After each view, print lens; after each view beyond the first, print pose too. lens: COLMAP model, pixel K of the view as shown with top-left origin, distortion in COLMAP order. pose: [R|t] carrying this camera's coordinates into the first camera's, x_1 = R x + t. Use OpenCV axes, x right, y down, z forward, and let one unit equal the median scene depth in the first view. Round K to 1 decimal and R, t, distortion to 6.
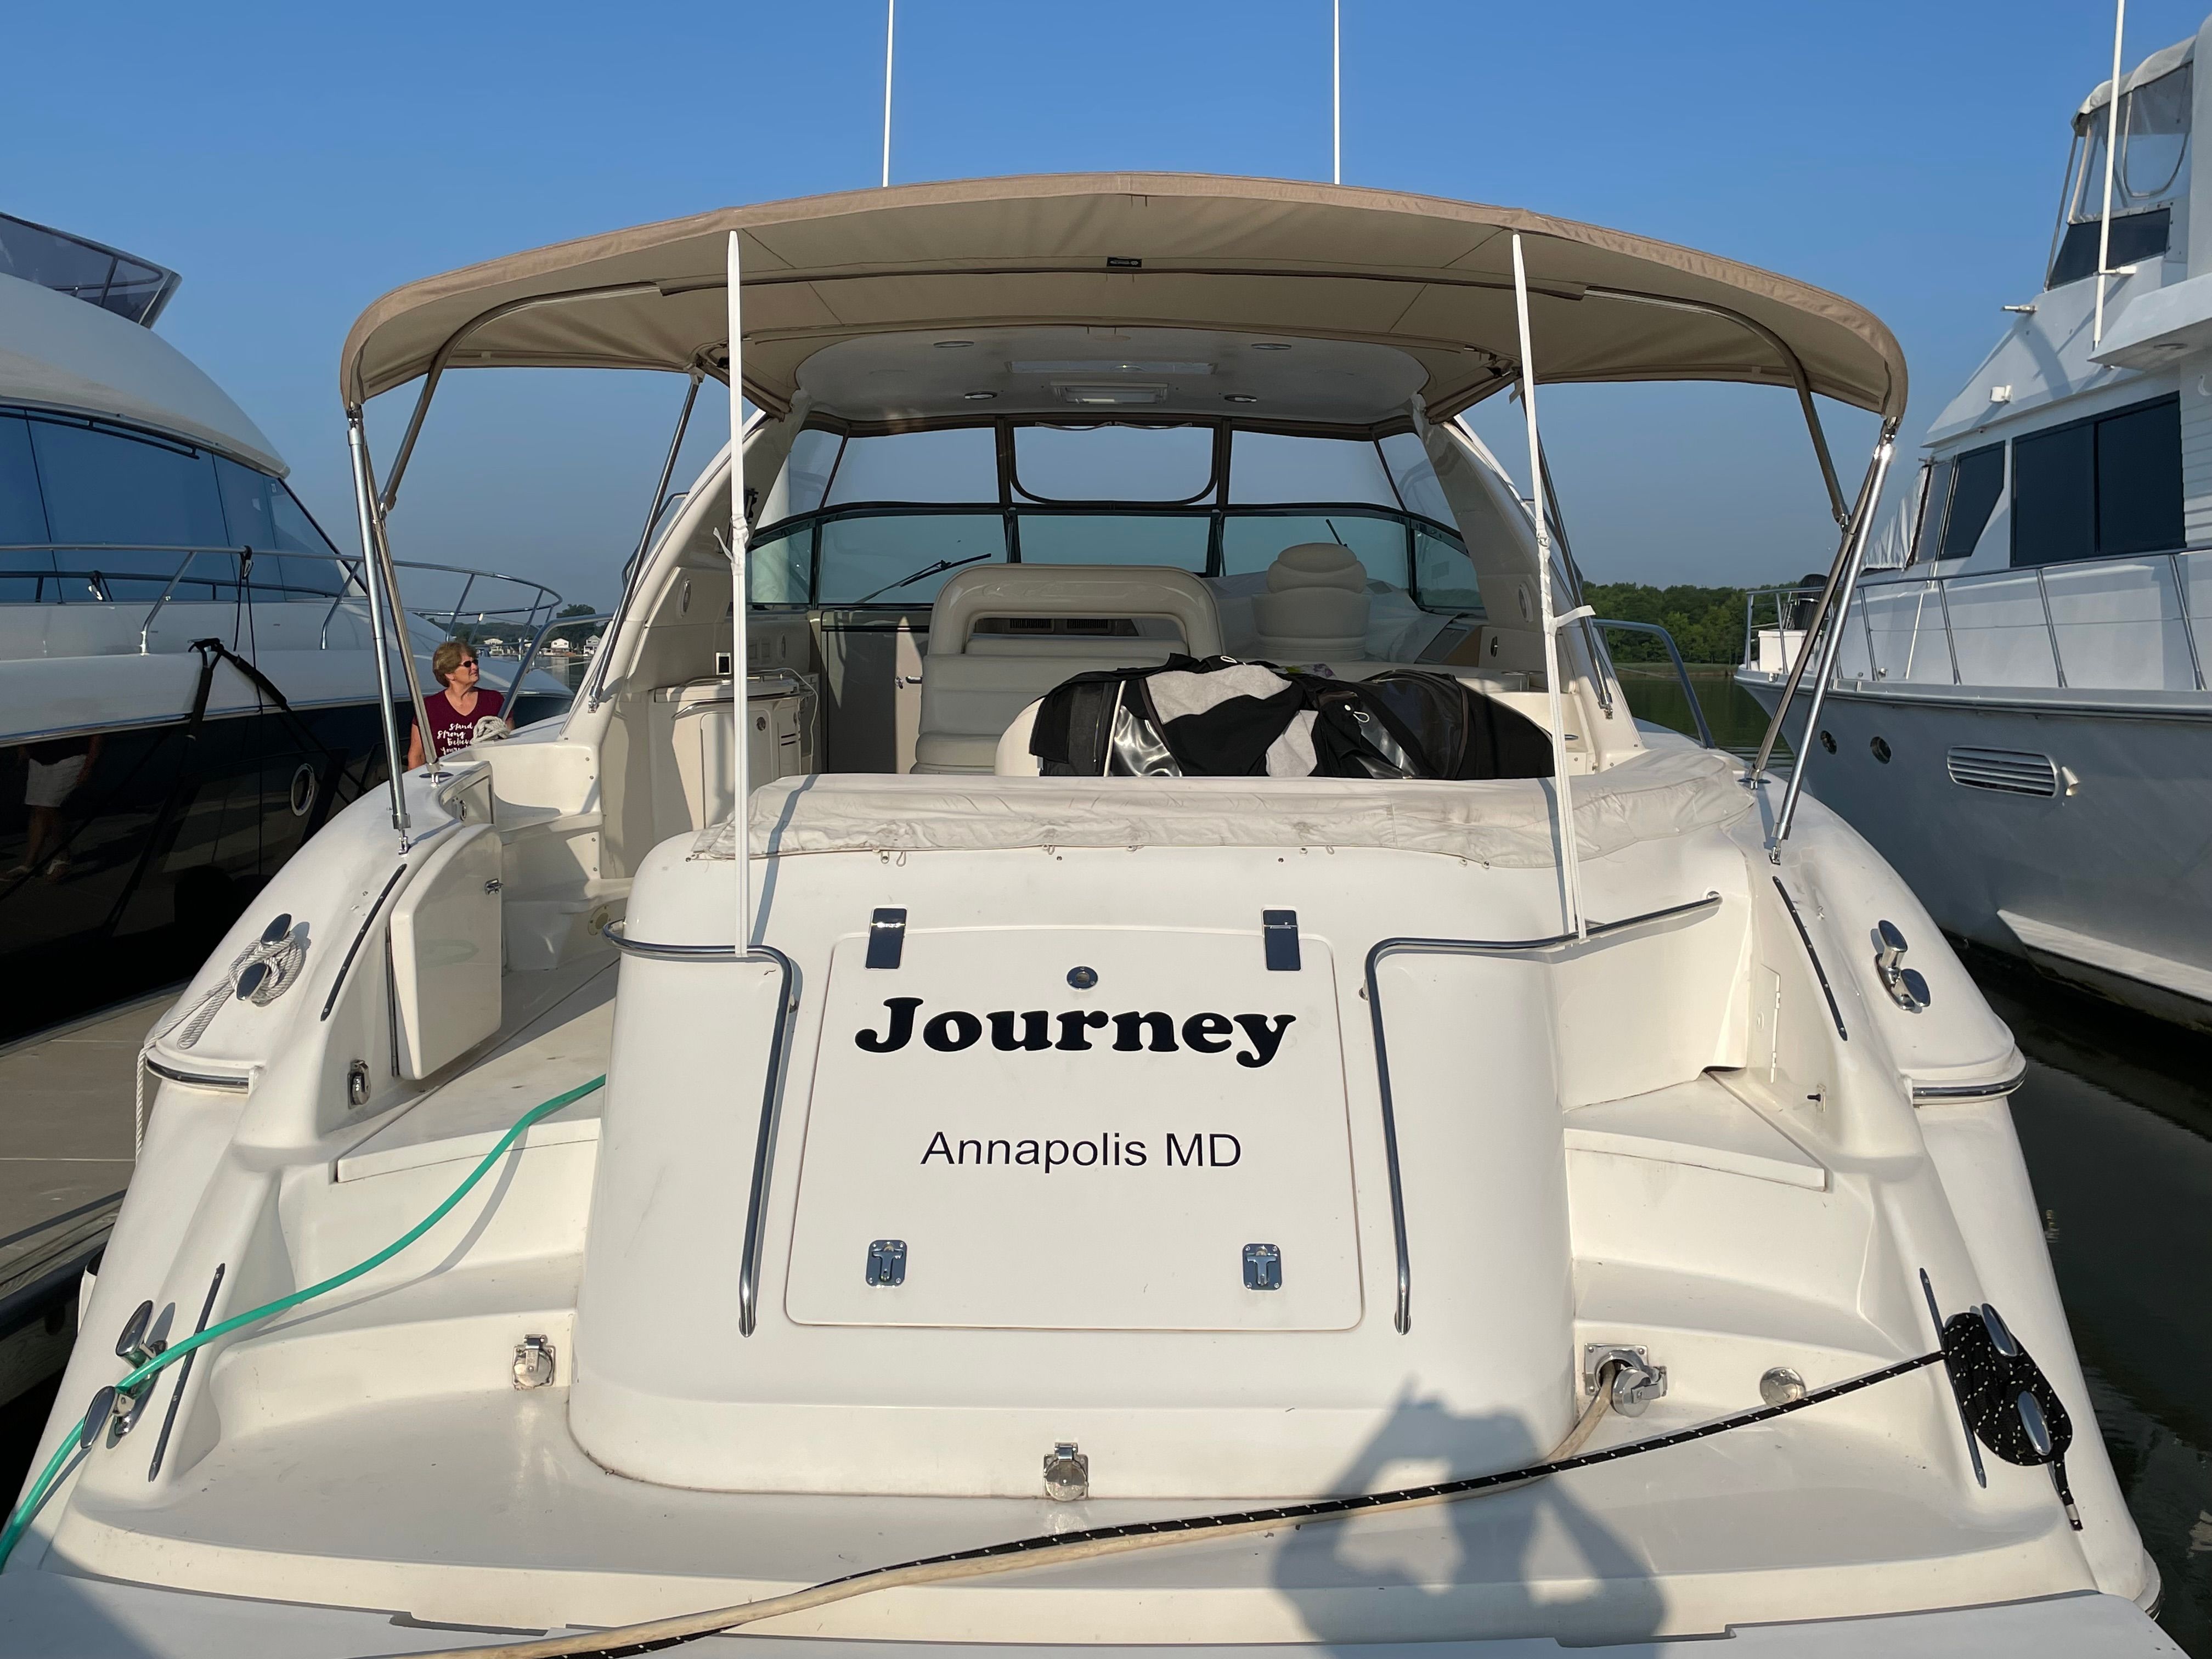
lens RADIAL K [[2004.9, 0, 1093.2], [0, 2004.9, 829.6], [0, 0, 1]] dist [0.087351, -0.007709]
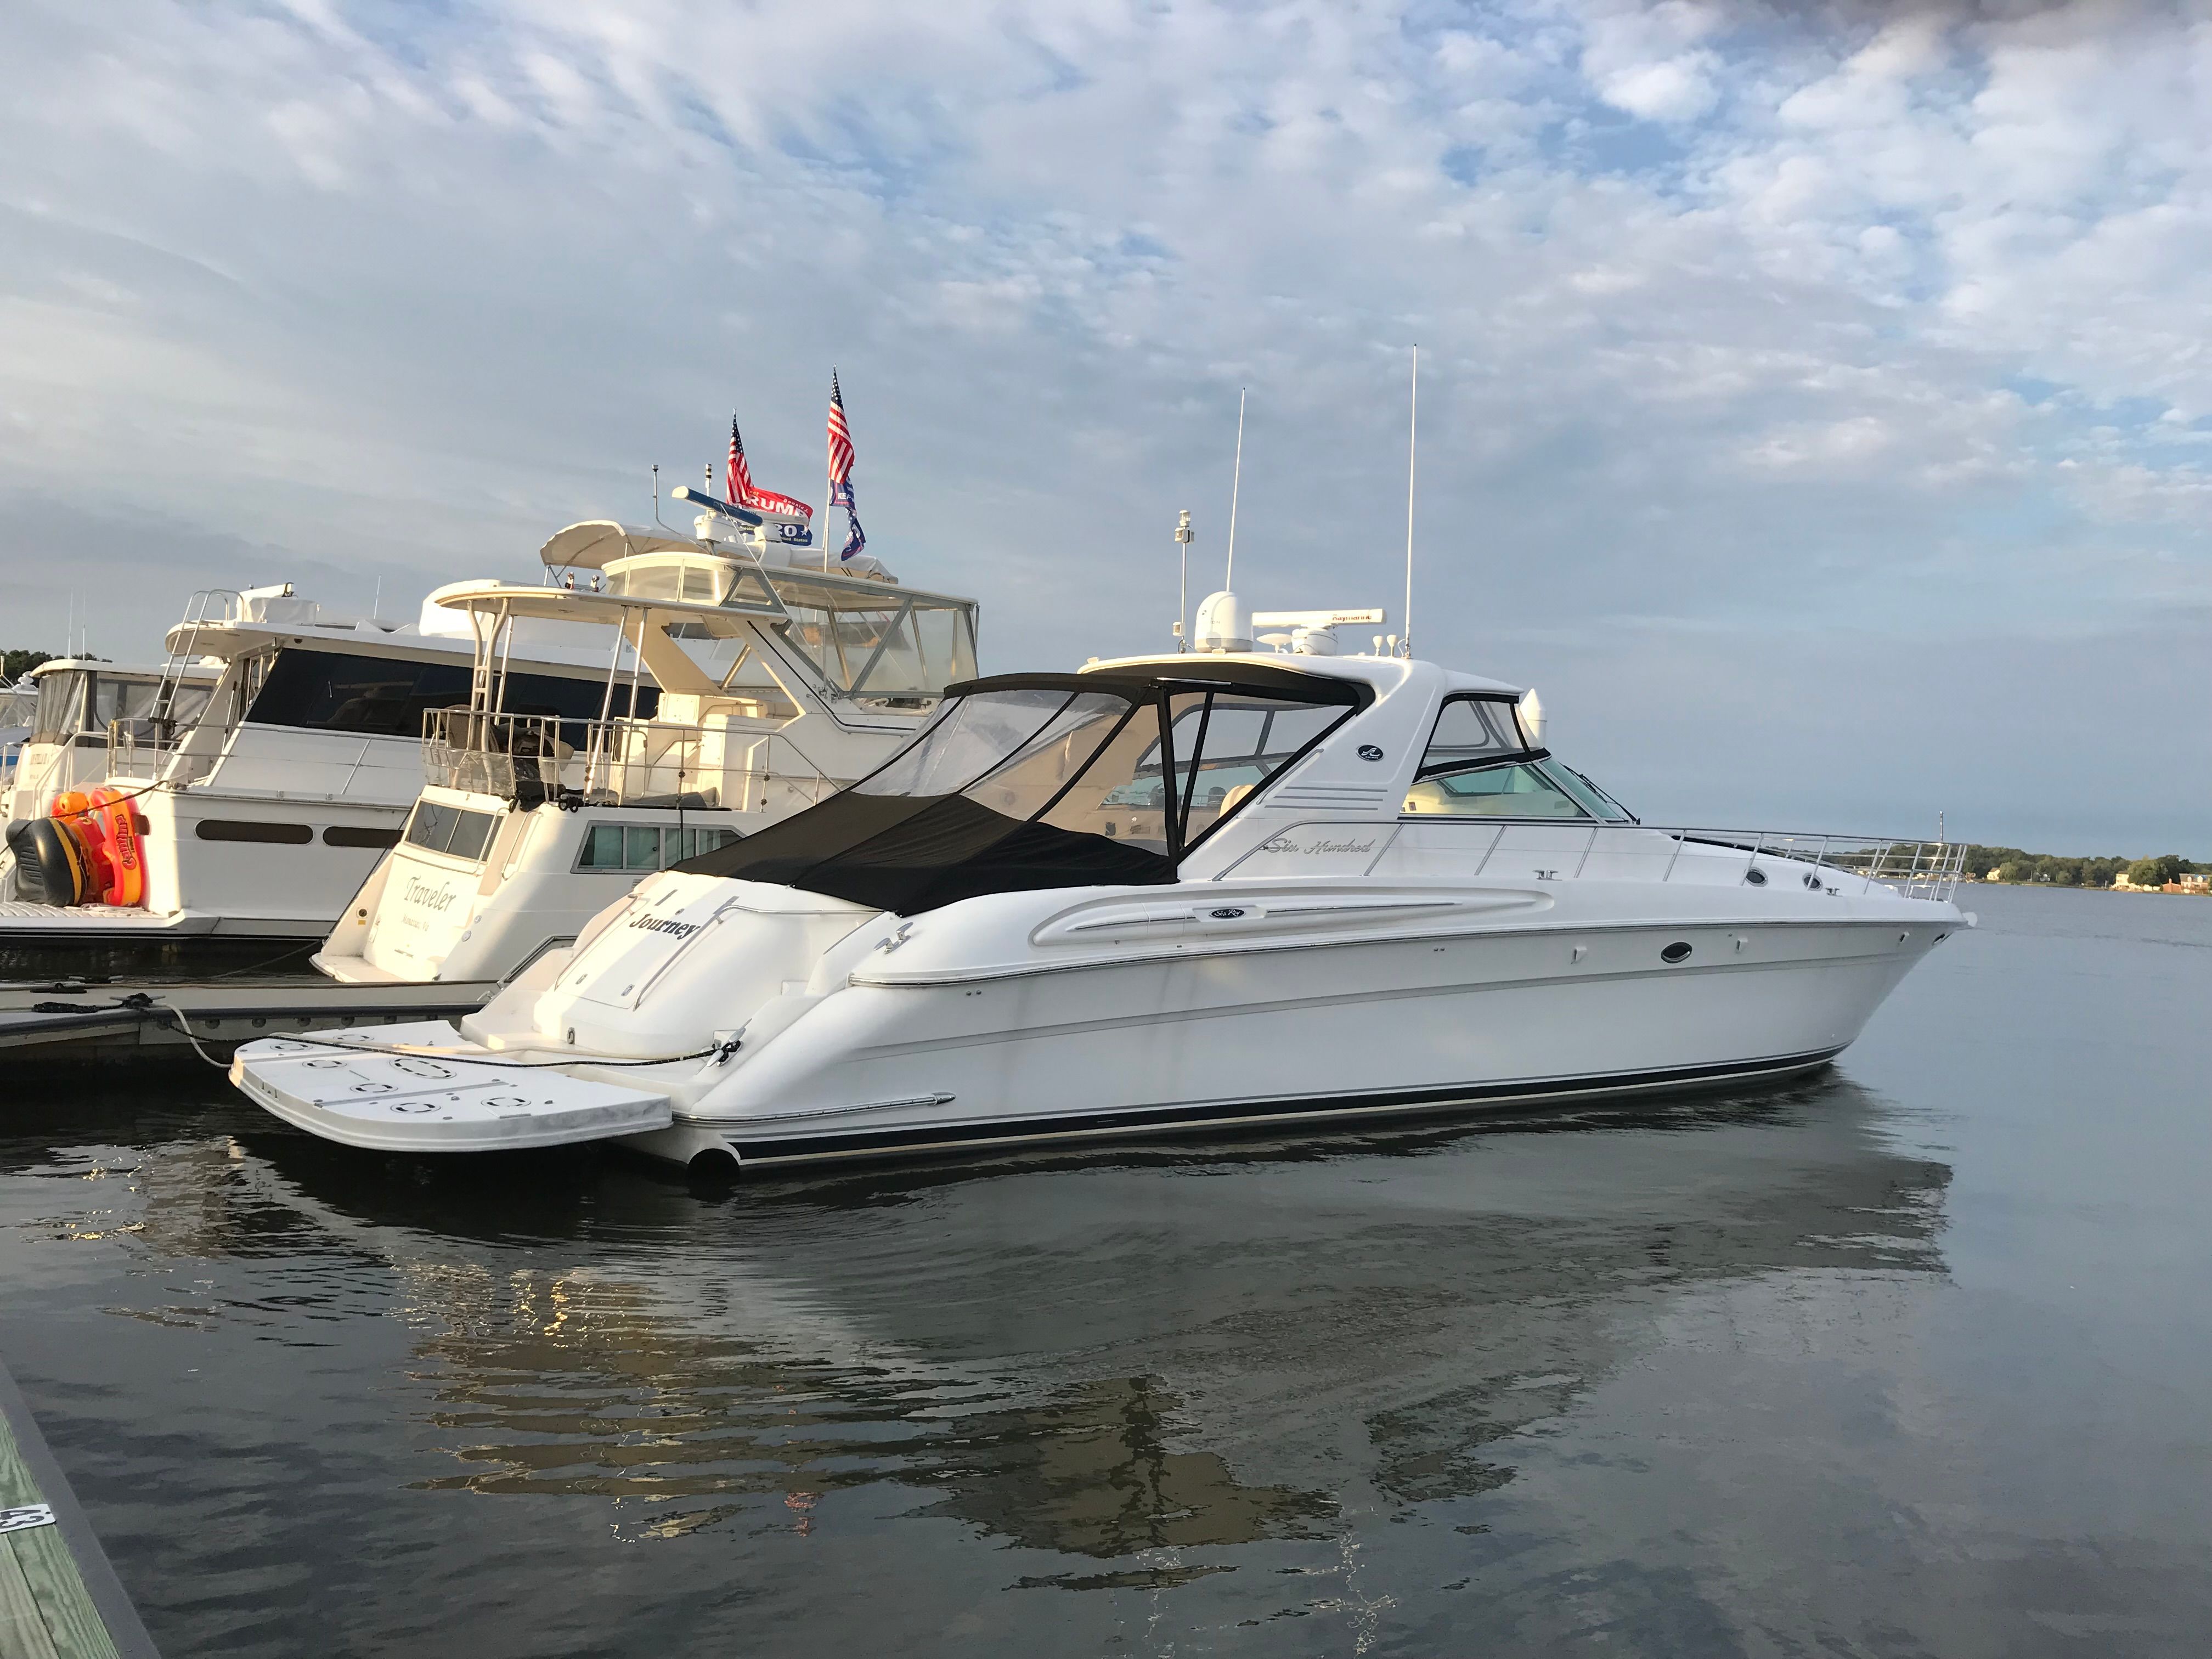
lens RADIAL K [[1851.7, 0, 1106.0], [0, 1851.7, 829.5], [0, 0, 1]] dist [0.011155, 0.008254]
pose [[0.625357, 0.025647, -0.779917, 2.660014], [-0.113437, 0.991831, -0.058341, 0.041555], [0.772049, 0.124956, 0.623158, -0.281499]]
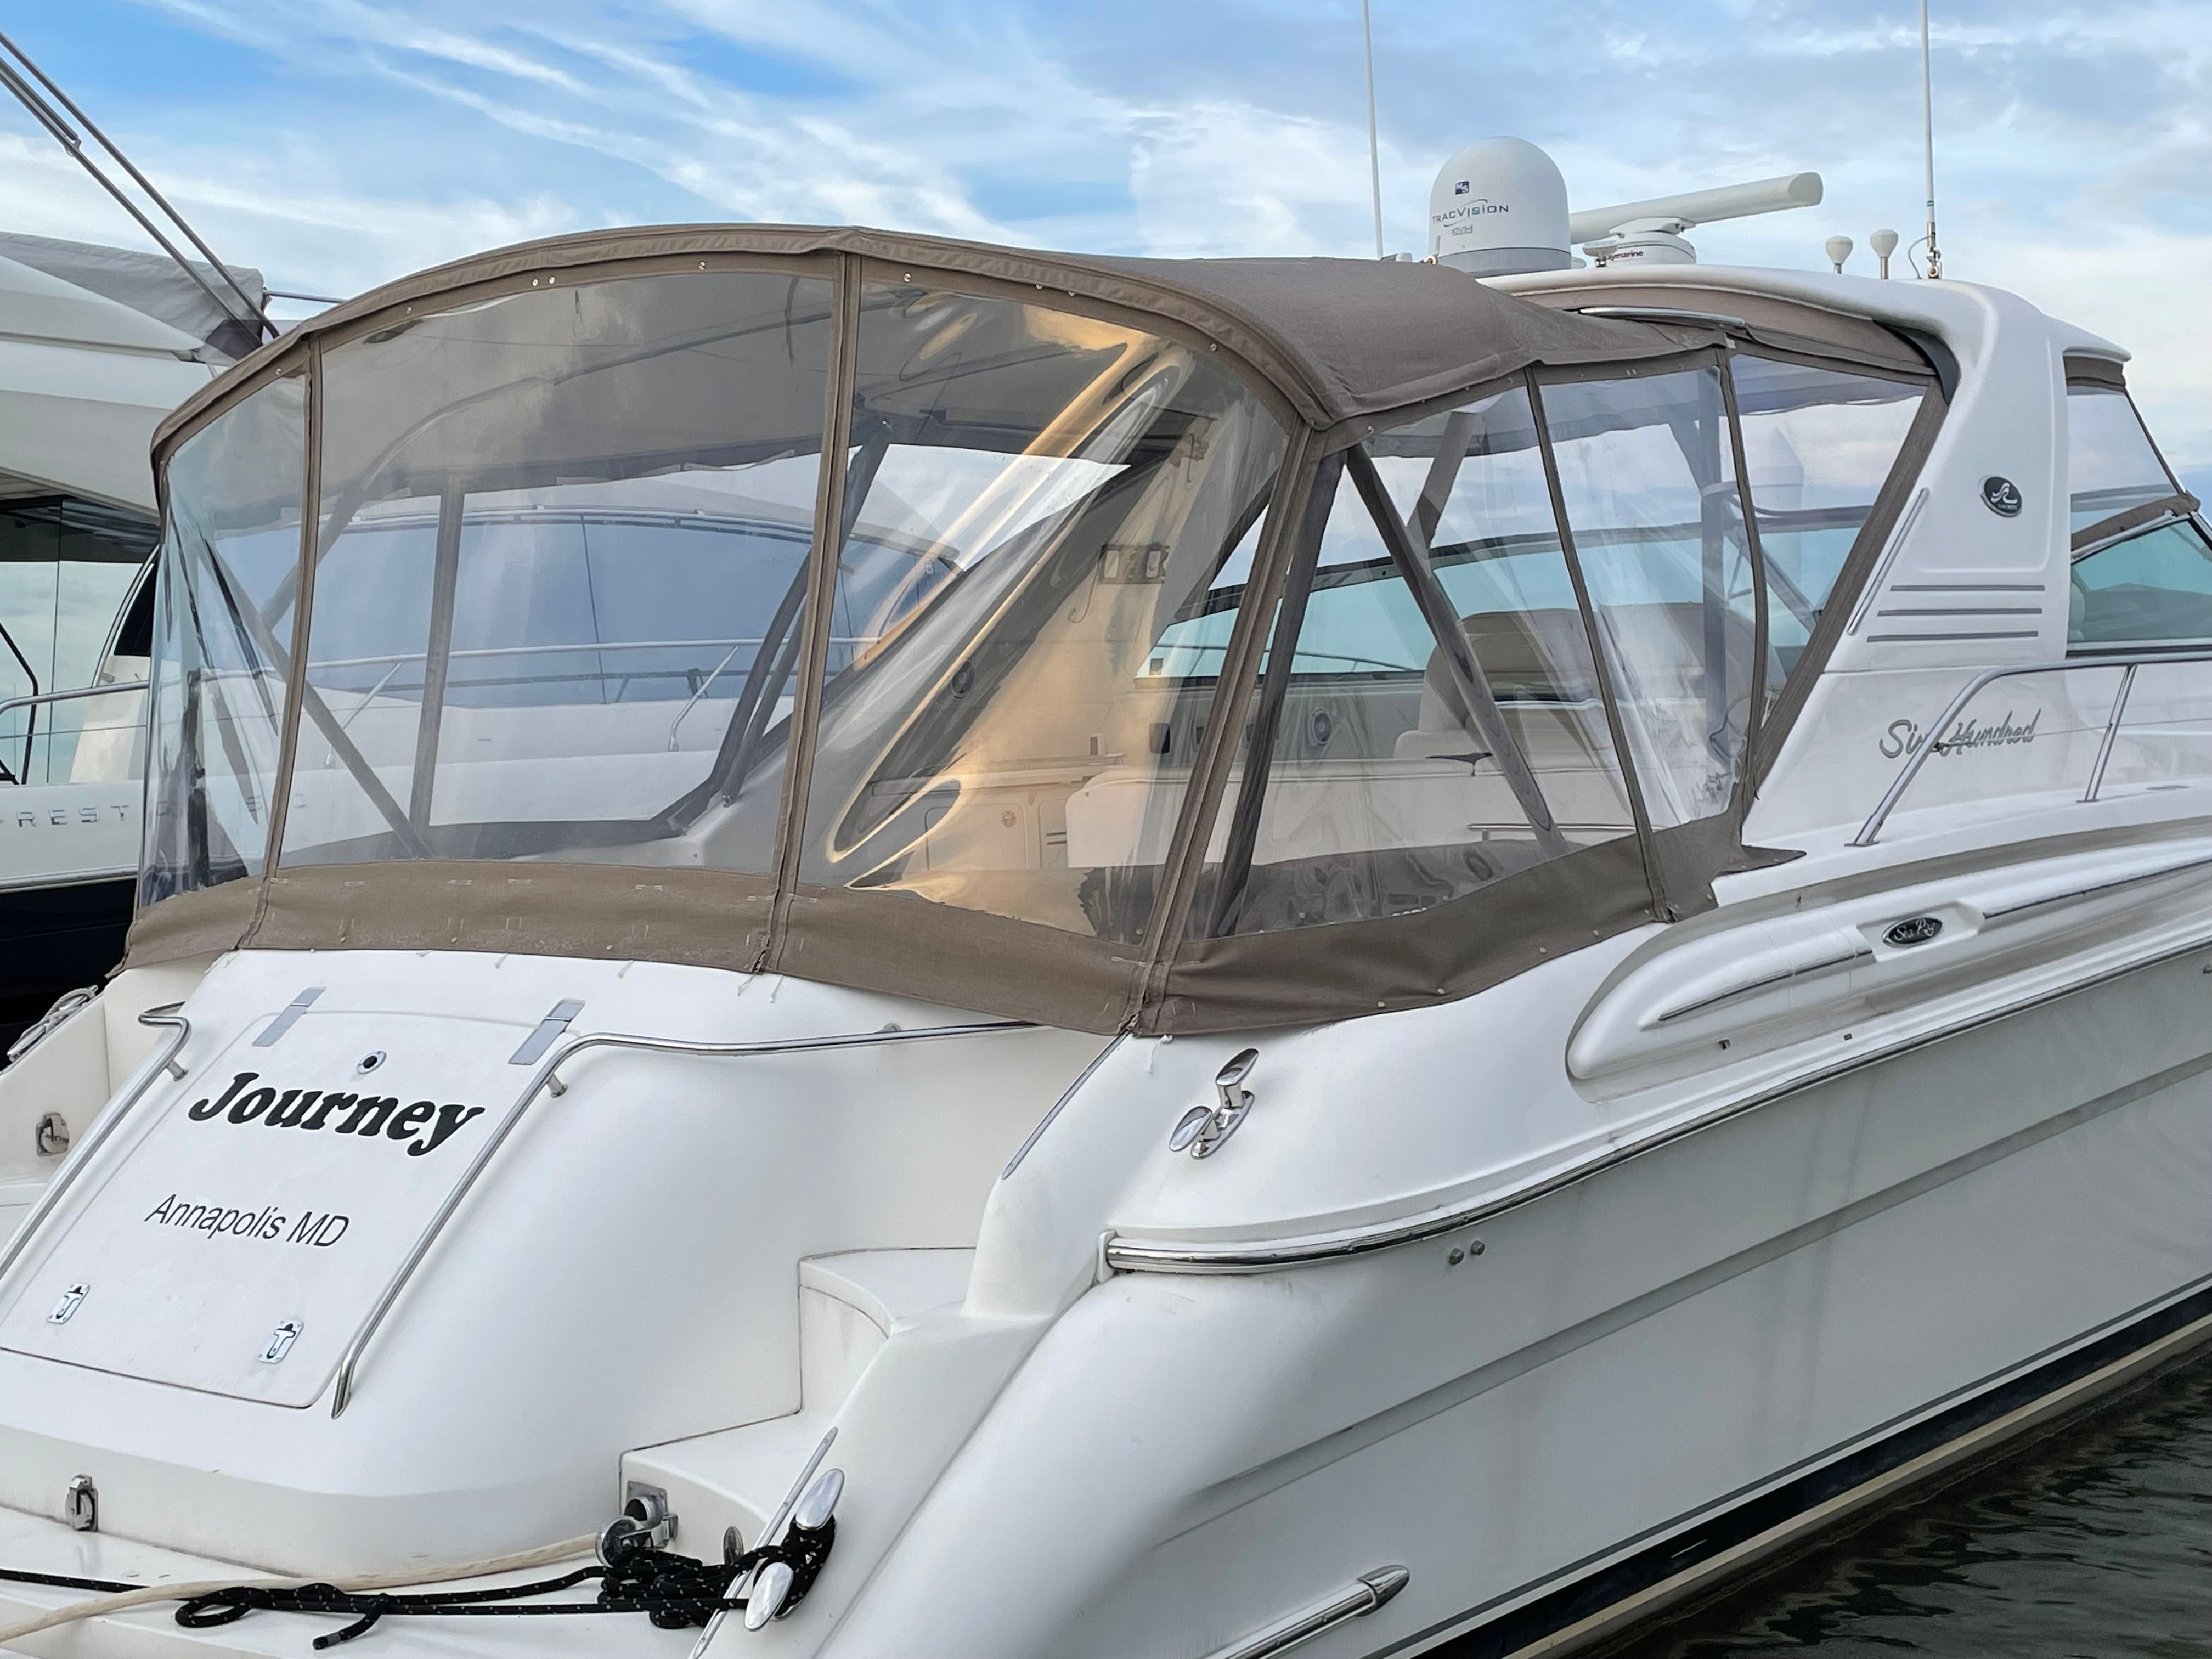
lens RADIAL K [[2931.7, 0, 1111.0], [0, 2931.7, 798.8], [0, 0, 1]] dist [0.103295, -0.122732]
pose [[0.784517, -0.010420, -0.620019, 1.215451], [-0.030757, 0.997974, -0.055689, 0.014503], [0.619344, 0.062758, 0.782608, 0.075409]]
